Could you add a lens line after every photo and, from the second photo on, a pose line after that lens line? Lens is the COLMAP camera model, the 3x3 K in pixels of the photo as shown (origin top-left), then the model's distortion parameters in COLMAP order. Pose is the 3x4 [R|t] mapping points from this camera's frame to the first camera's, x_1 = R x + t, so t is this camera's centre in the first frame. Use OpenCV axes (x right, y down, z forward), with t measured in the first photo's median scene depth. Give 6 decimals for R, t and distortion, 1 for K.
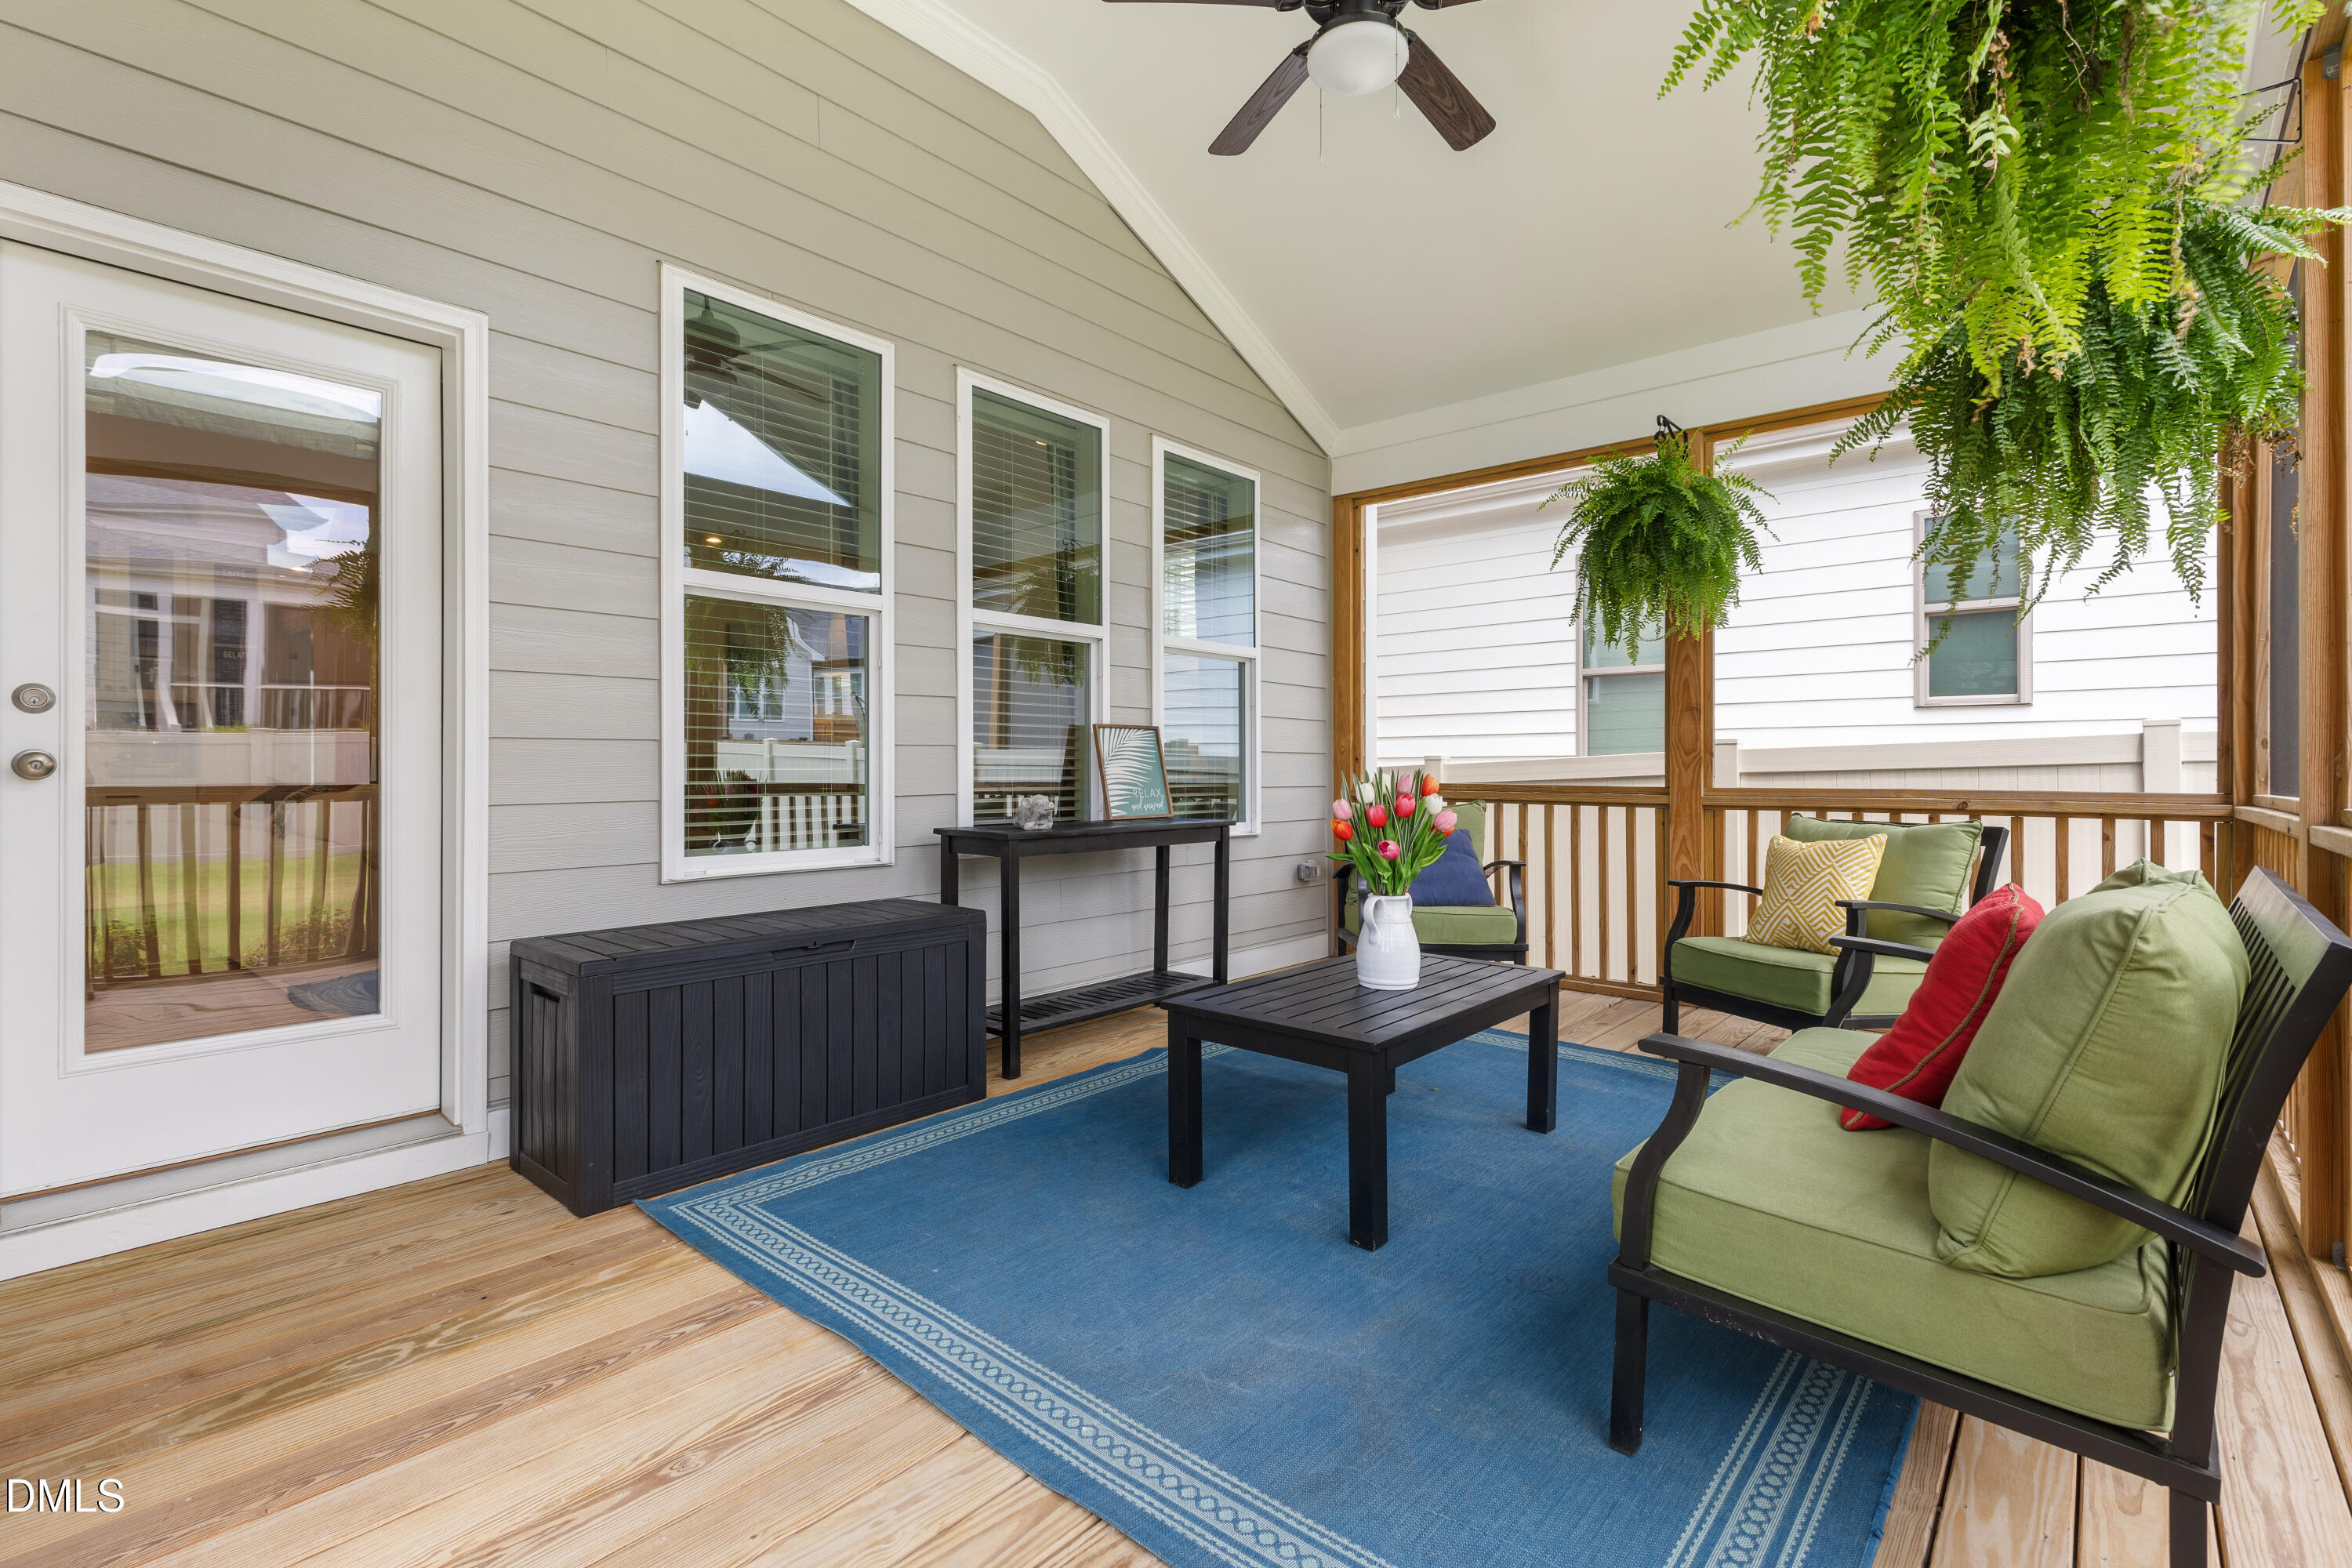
lens RADIAL K [[1075.4, 0, 1181.0], [0, 1075.4, 767.0], [0, 0, 1]] dist [0.001673, -0.000518]
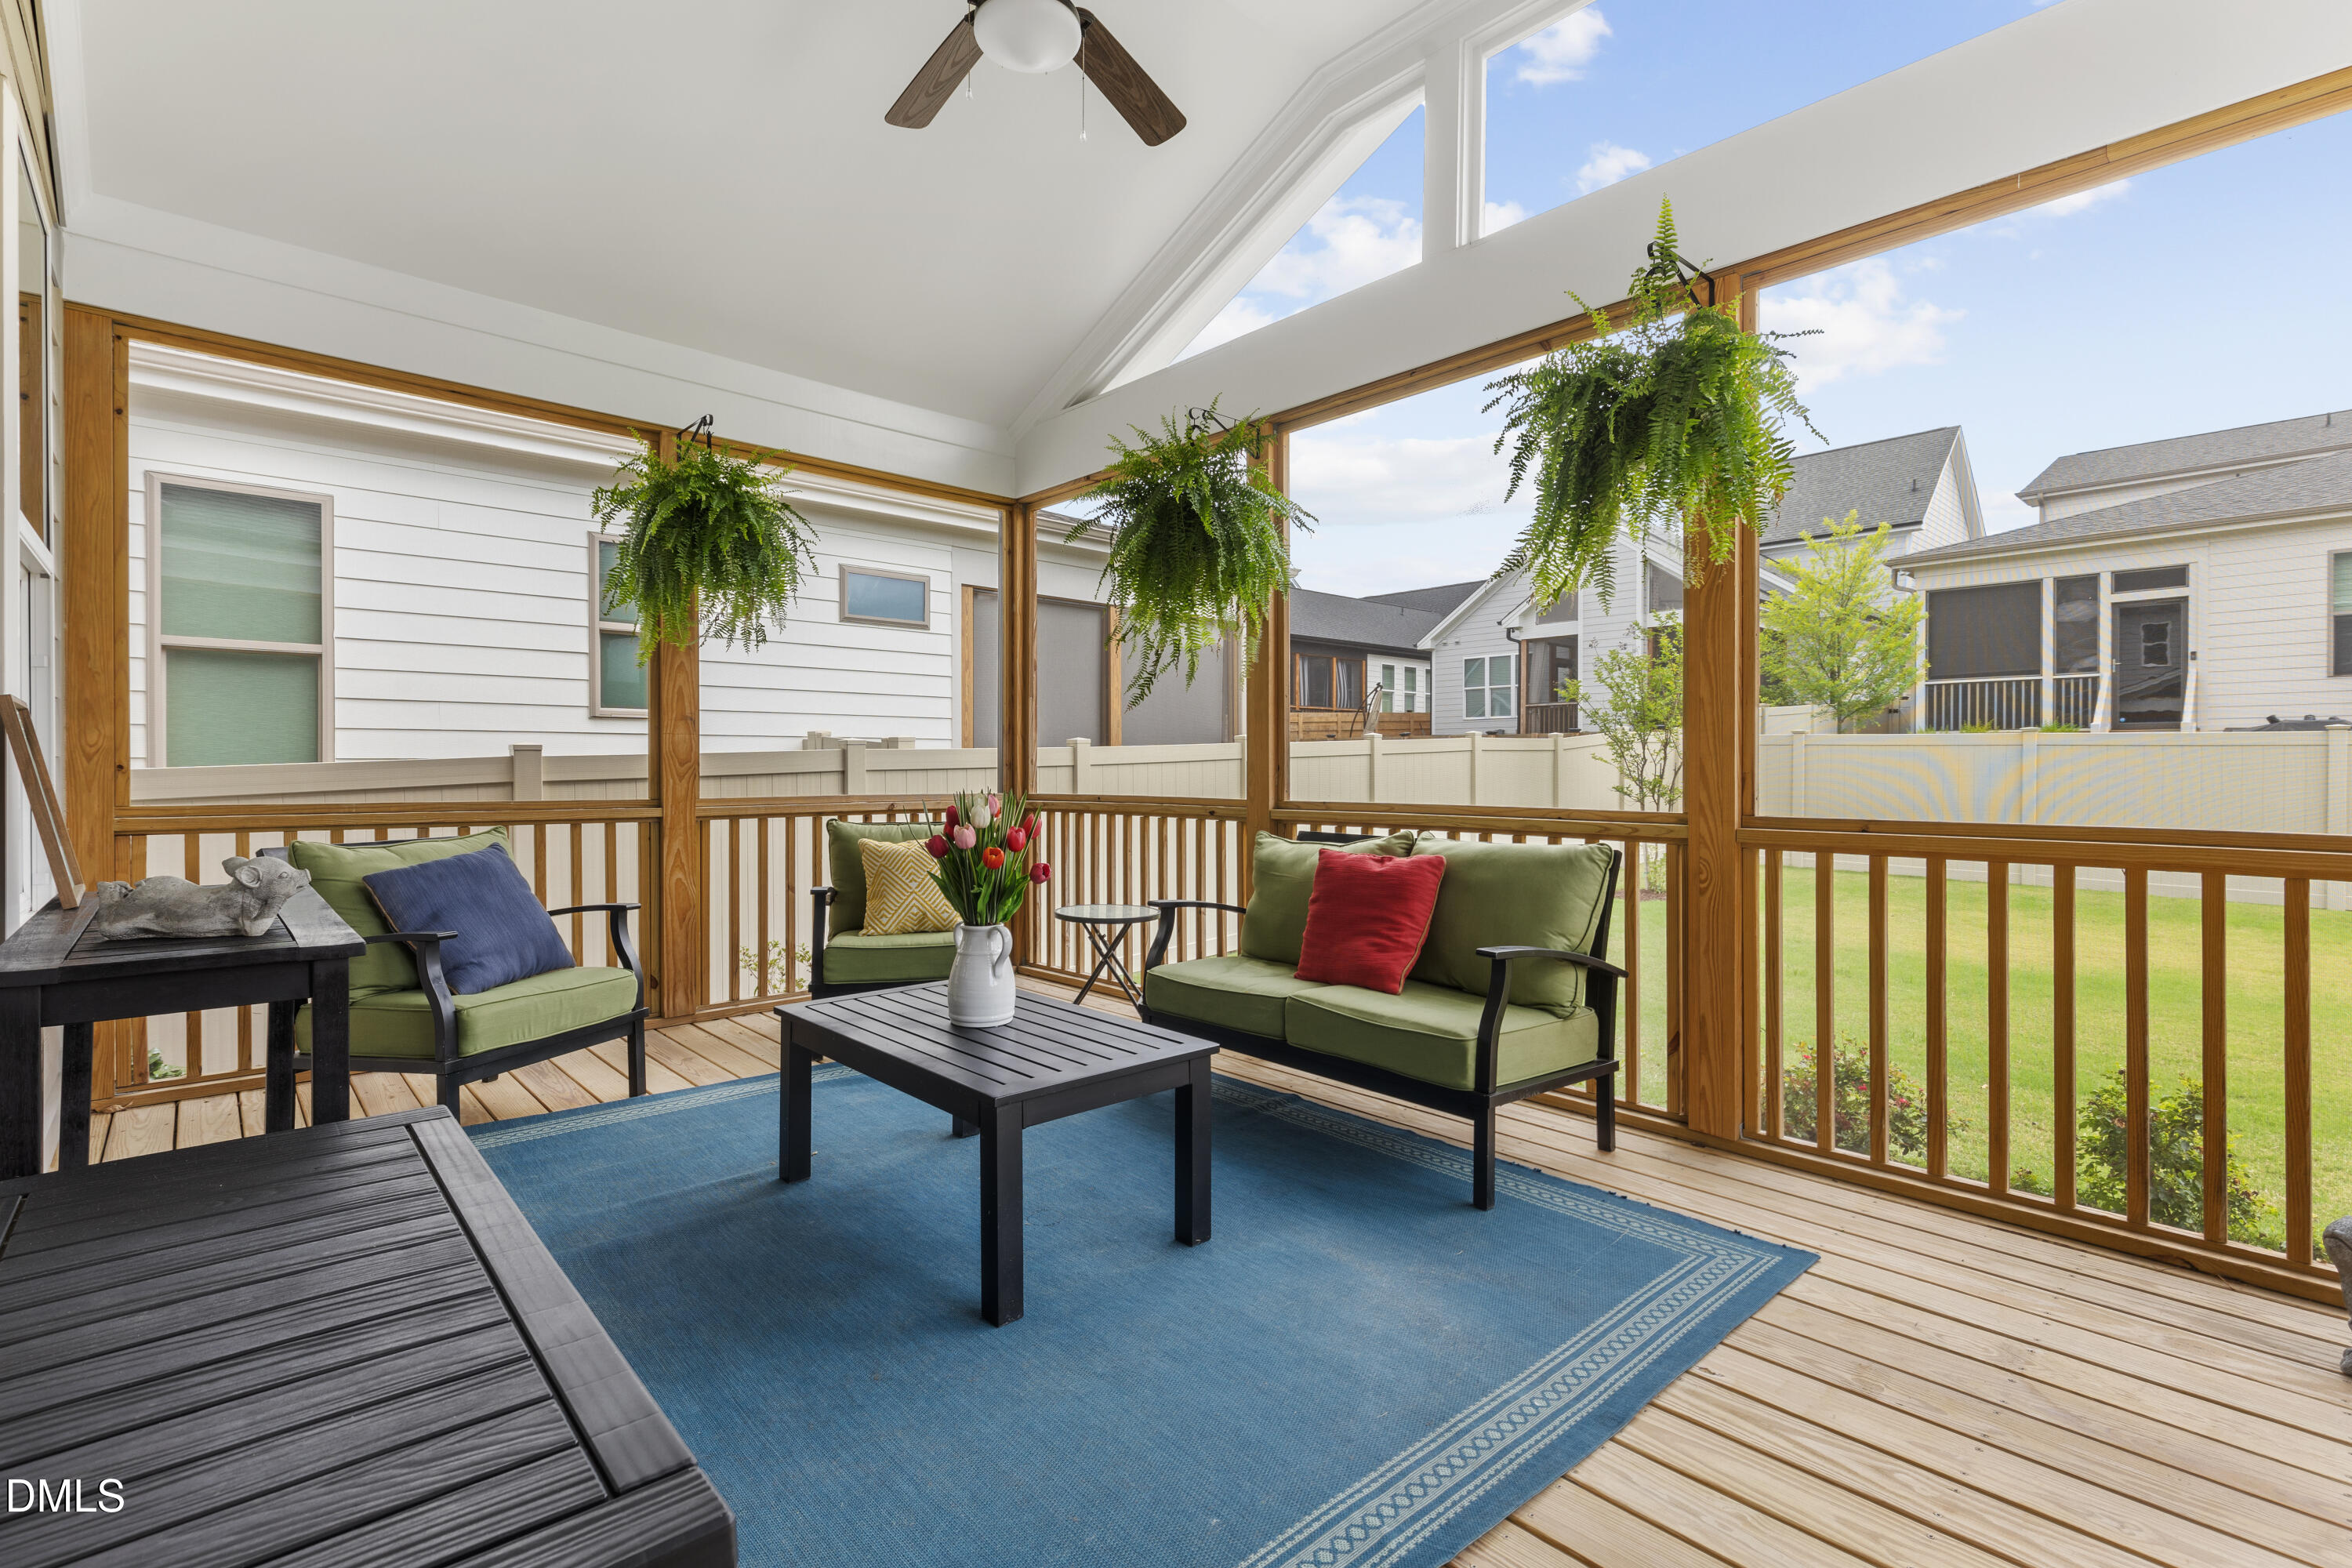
lens RADIAL K [[1075.4, 0, 1181.0], [0, 1075.4, 767.0], [0, 0, 1]] dist [0.001673, -0.000518]
pose [[0.108689, 0.001596, 0.994074, -0.441997], [-0.003580, 0.999993, -0.001214, -0.010499], [-0.994069, -0.003427, 0.108694, 0.448680]]
